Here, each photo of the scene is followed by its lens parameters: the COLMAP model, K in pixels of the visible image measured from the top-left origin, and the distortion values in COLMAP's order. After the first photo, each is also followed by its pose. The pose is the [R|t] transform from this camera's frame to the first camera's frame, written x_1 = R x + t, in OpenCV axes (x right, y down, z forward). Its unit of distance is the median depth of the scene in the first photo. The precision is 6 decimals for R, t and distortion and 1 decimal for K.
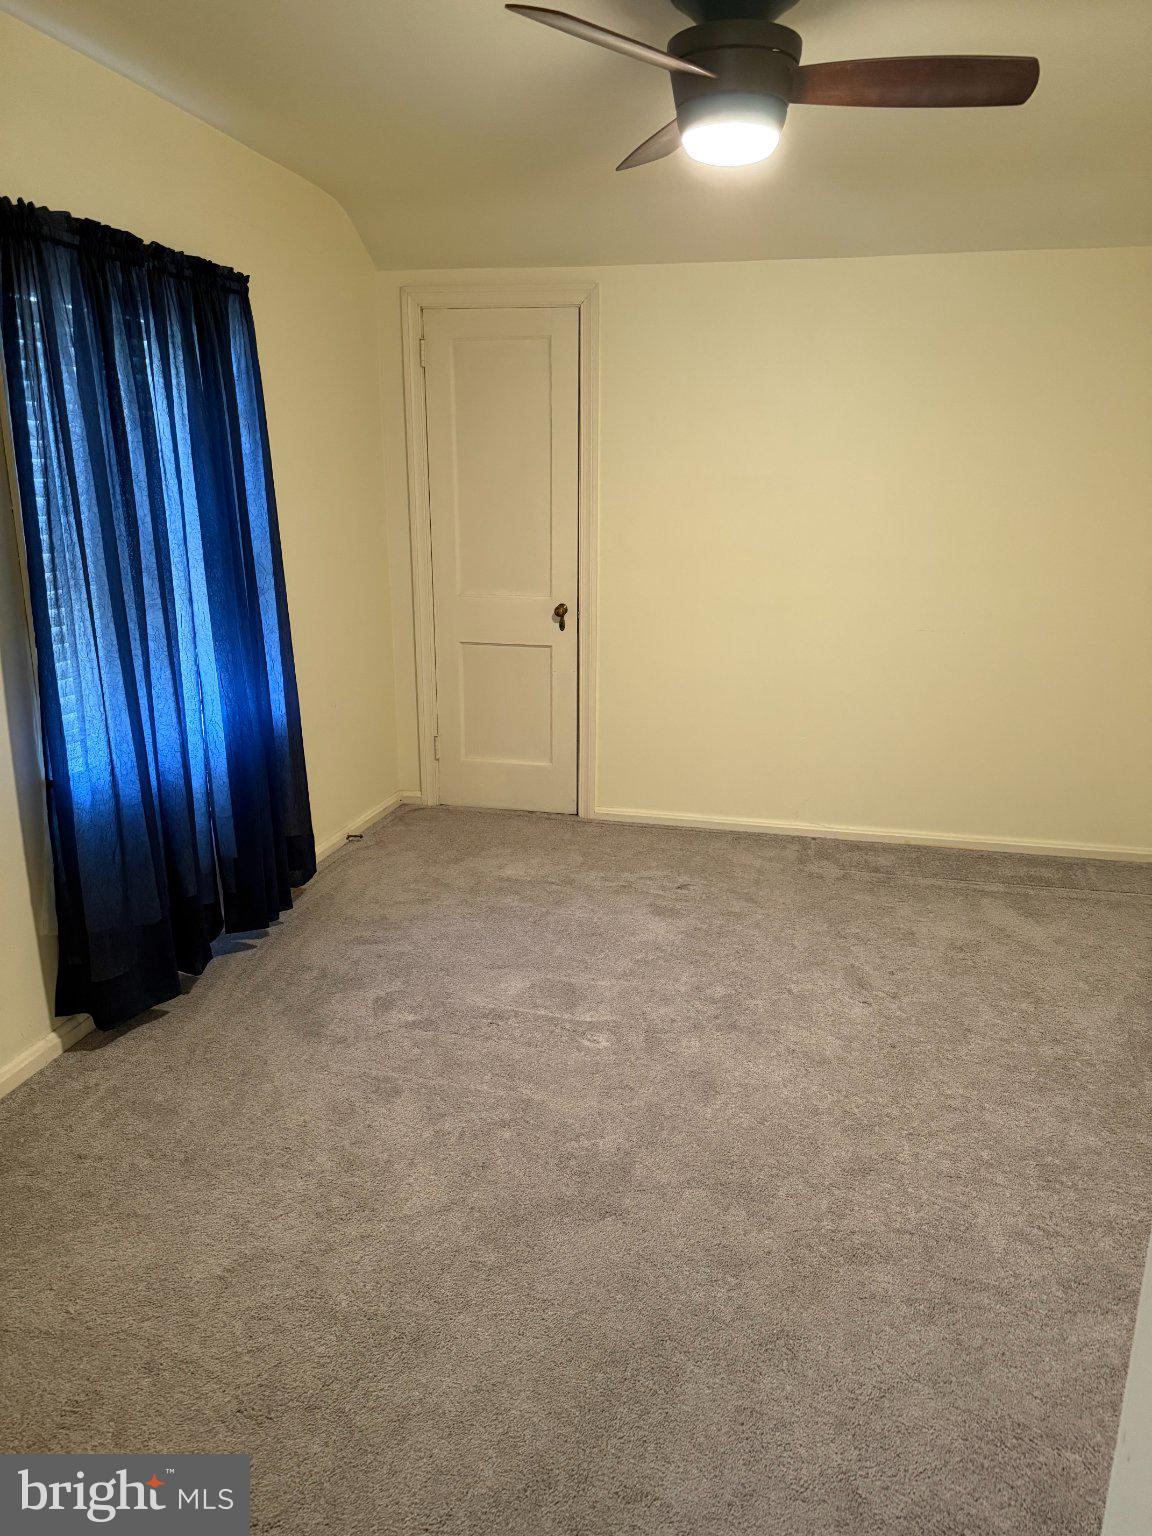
lens RADIAL K [[1082.8, 0, 525.5], [0, 1082.8, 788.8], [0, 0, 1]] dist [0.065219, -0.080791]
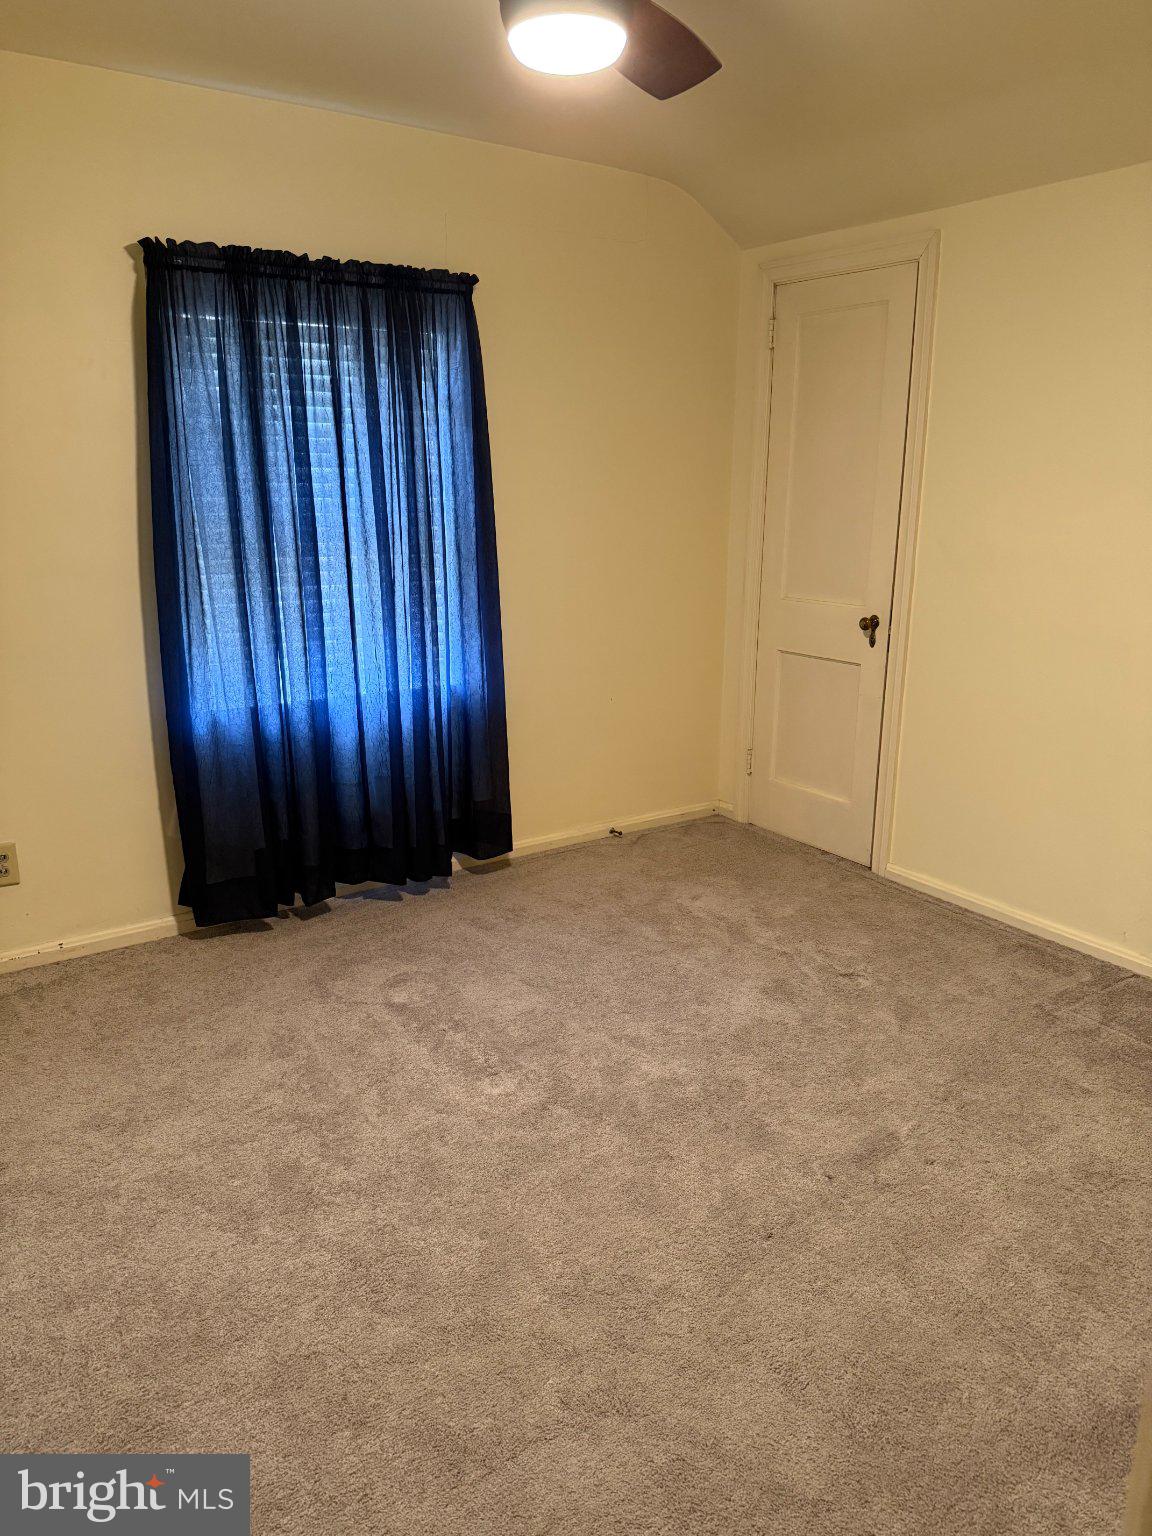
lens RADIAL K [[1082.8, 0, 574.8], [0, 1082.8, 765.5], [0, 0, 1]] dist [0.065219, -0.080791]
pose [[0.747175, 0.171174, -0.642206, 0.439298], [-0.184364, 0.981725, 0.047172, -0.055758], [0.638545, 0.083154, 0.765079, 0.223754]]
